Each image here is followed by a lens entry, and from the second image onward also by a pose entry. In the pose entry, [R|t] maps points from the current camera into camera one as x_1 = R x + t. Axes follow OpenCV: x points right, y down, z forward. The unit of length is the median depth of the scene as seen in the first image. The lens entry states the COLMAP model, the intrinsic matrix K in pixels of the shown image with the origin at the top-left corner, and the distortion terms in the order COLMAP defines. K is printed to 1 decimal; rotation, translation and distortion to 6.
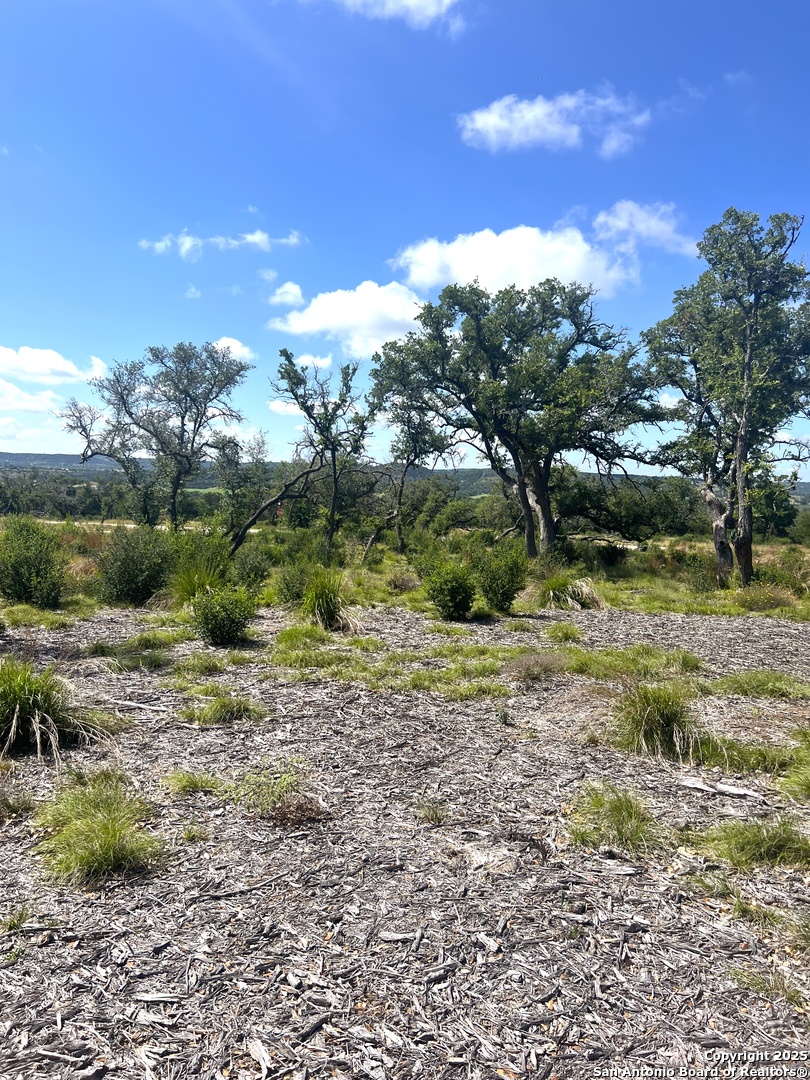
lens RADIAL K [[800.6, 0, 399.0], [0, 800.6, 562.0], [0, 0, 1]] dist [0.002914, -0.015787]
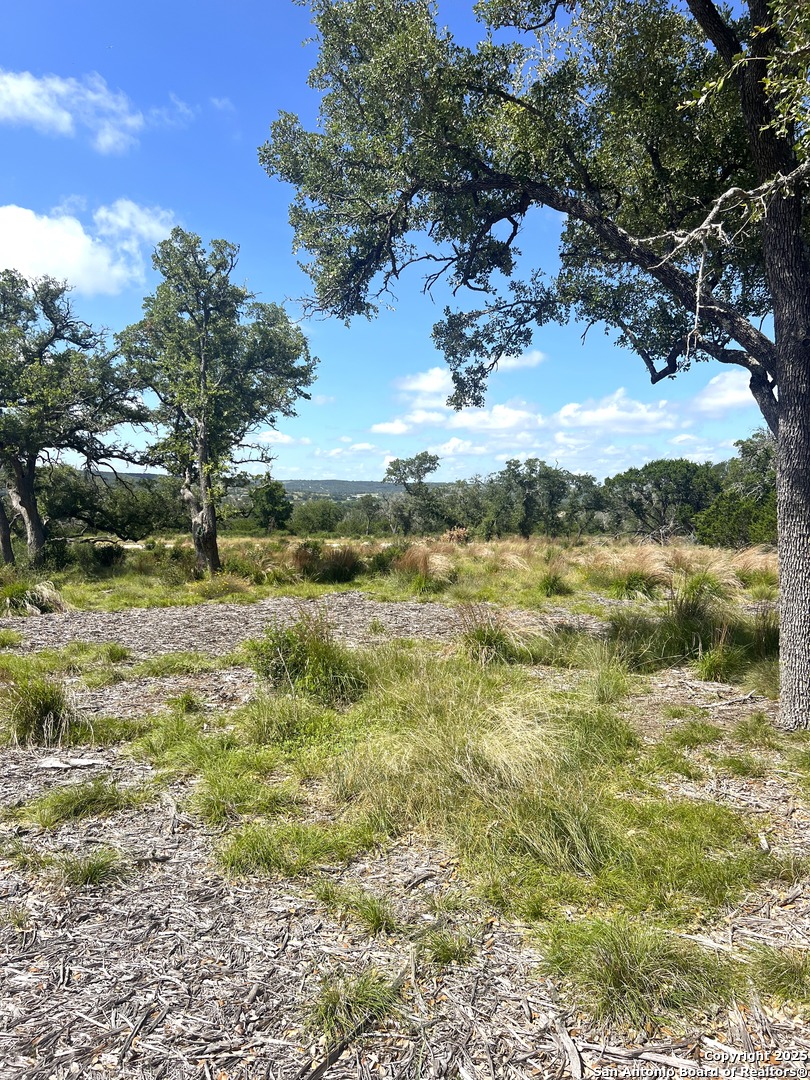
lens RADIAL K [[800.6, 0, 405.7], [0, 800.6, 539.8], [0, 0, 1]] dist [0.002914, -0.015787]
pose [[0.832234, -0.050091, 0.552156, 0.030721], [0.064767, 0.997875, -0.007093, 0.002486], [-0.550628, 0.041664, 0.833710, -0.028260]]
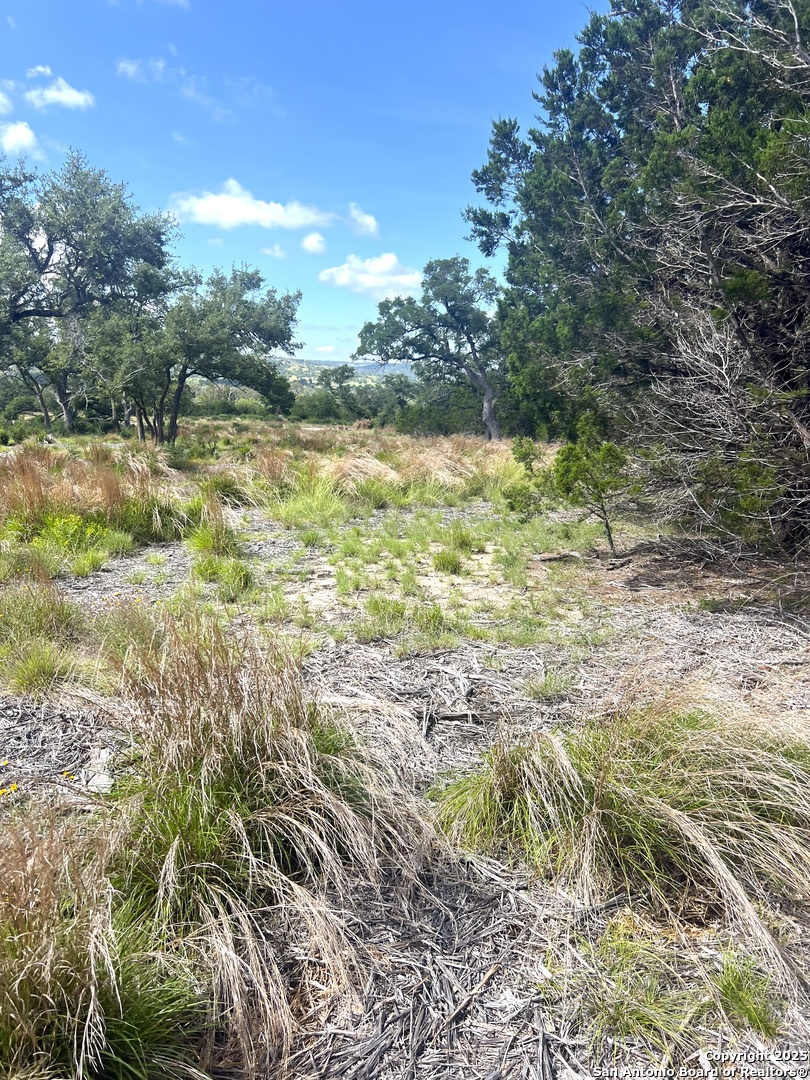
lens RADIAL K [[800.6, 0, 400.7], [0, 800.6, 541.2], [0, 0, 1]] dist [0.002914, -0.015787]
pose [[0.883862, -0.089137, 0.459176, -0.016403], [0.032192, 0.990939, 0.130400, 0.035826], [-0.466638, -0.100474, 0.878723, -1.227266]]
